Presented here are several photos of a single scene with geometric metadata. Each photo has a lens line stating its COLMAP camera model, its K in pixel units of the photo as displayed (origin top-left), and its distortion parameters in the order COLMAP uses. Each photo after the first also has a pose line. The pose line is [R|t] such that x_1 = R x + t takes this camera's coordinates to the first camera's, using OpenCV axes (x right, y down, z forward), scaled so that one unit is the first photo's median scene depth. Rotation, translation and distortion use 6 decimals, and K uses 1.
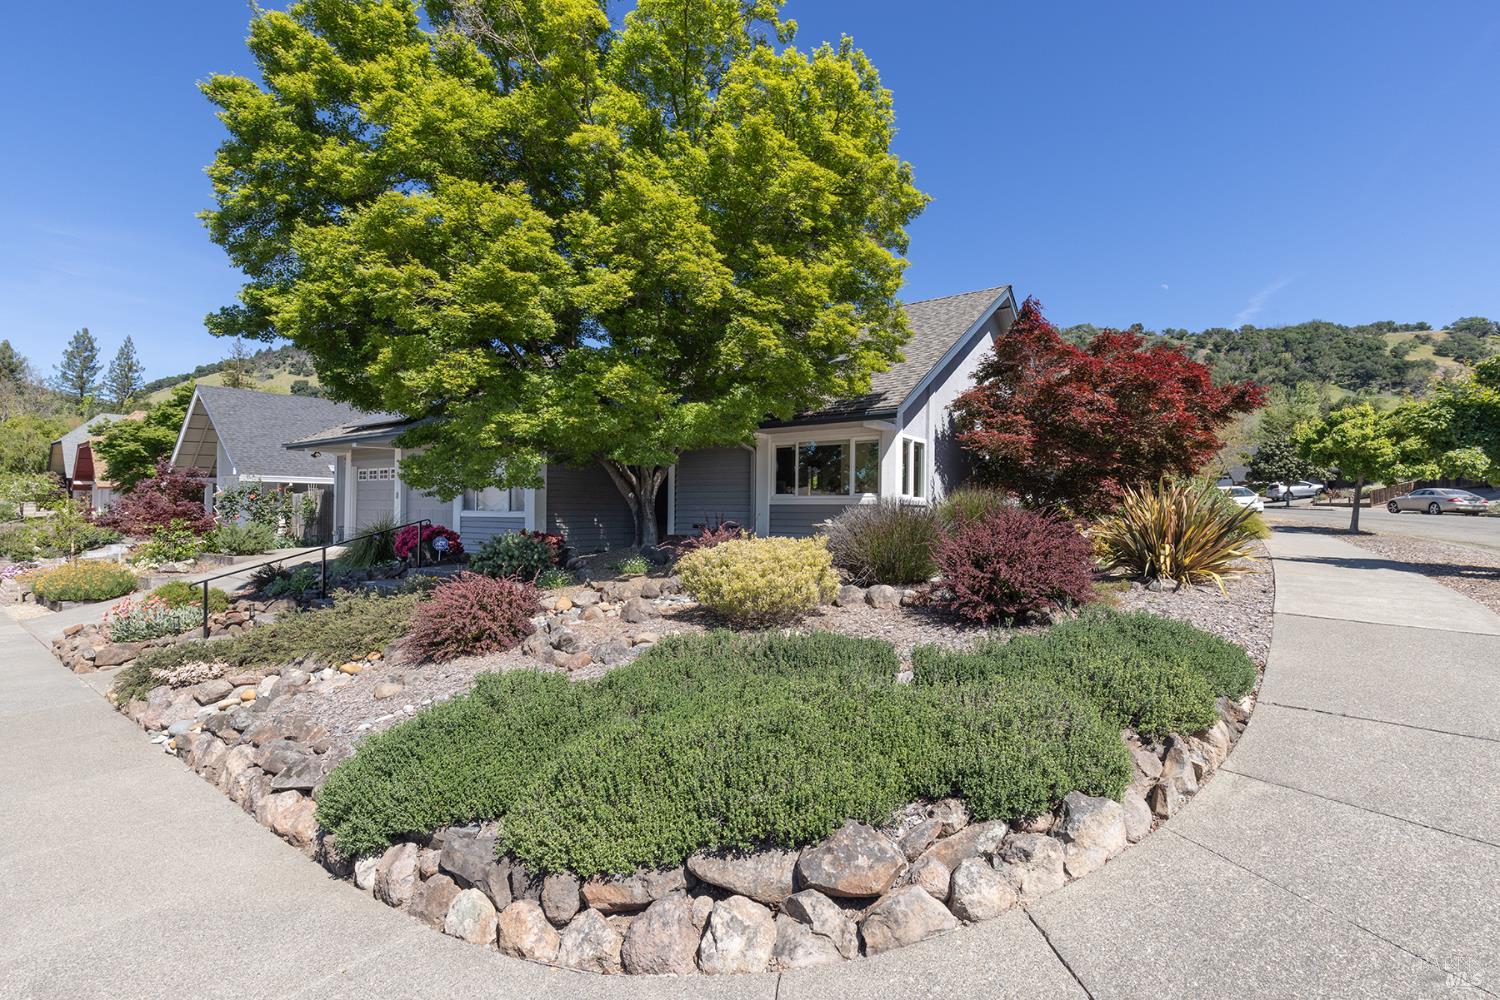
lens RADIAL K [[702.8, 0, 750.0], [0, 702.8, 500.0], [0, 0, 1]] dist [-0.000045, 0.000015]
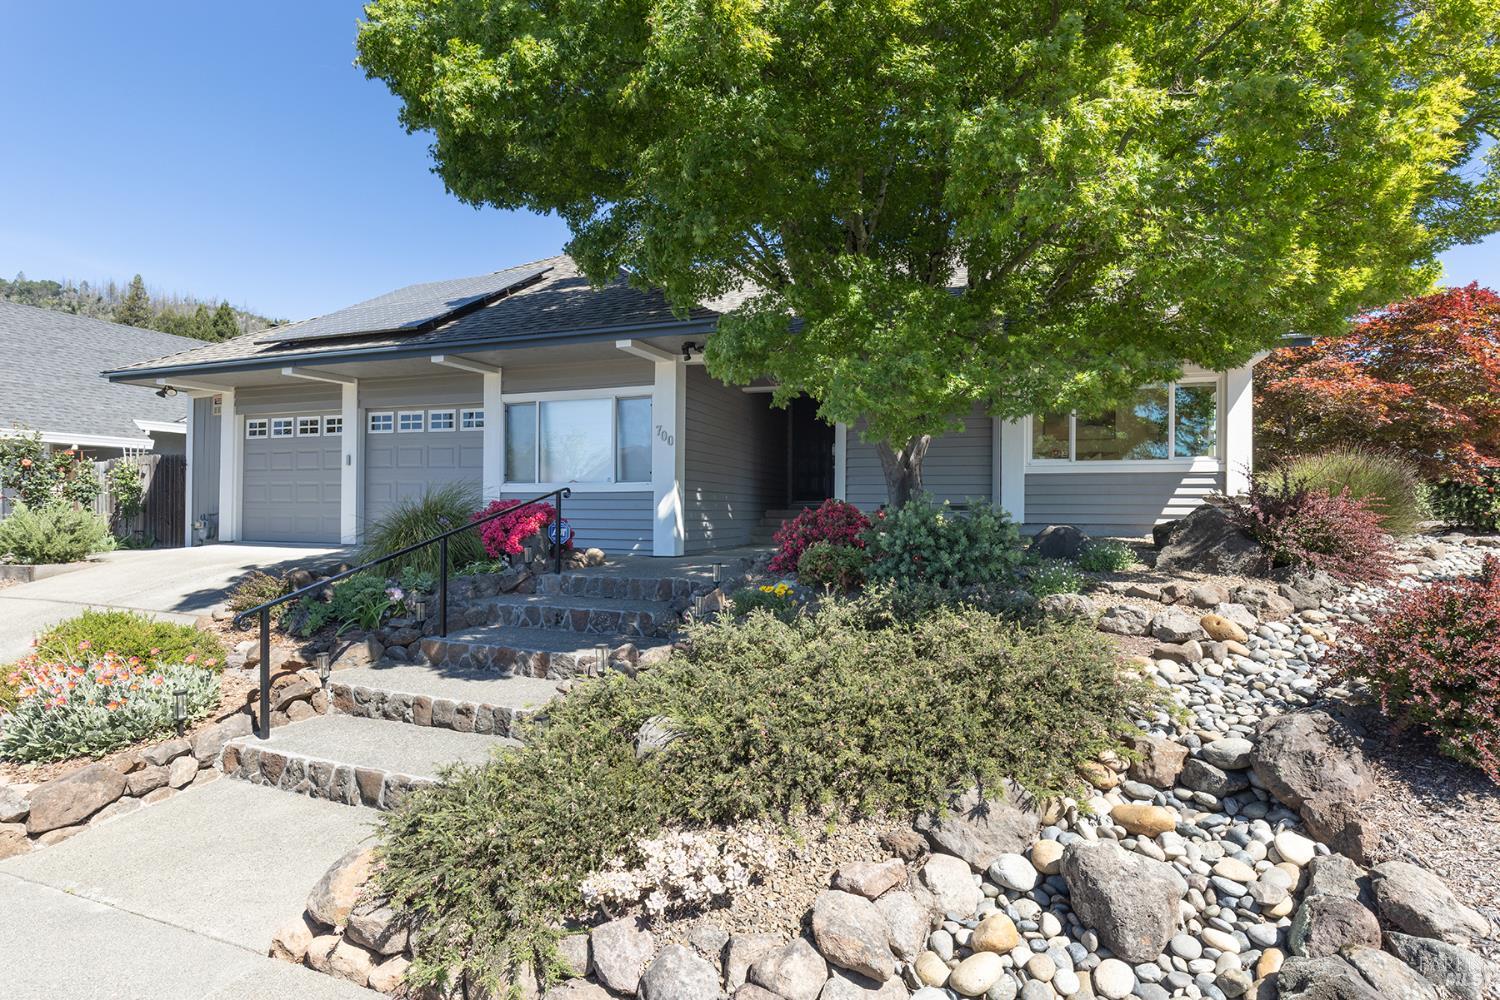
lens RADIAL K [[791.1, 0, 750.0], [0, 791.1, 500.0], [0, 0, 1]] dist [-0.000181, -0.000043]
pose [[0.962839, 0.007742, 0.269966, -0.327328], [-0.006689, 0.999966, -0.004823, 0.025722], [-0.269994, 0.002838, 0.962858, 0.232704]]
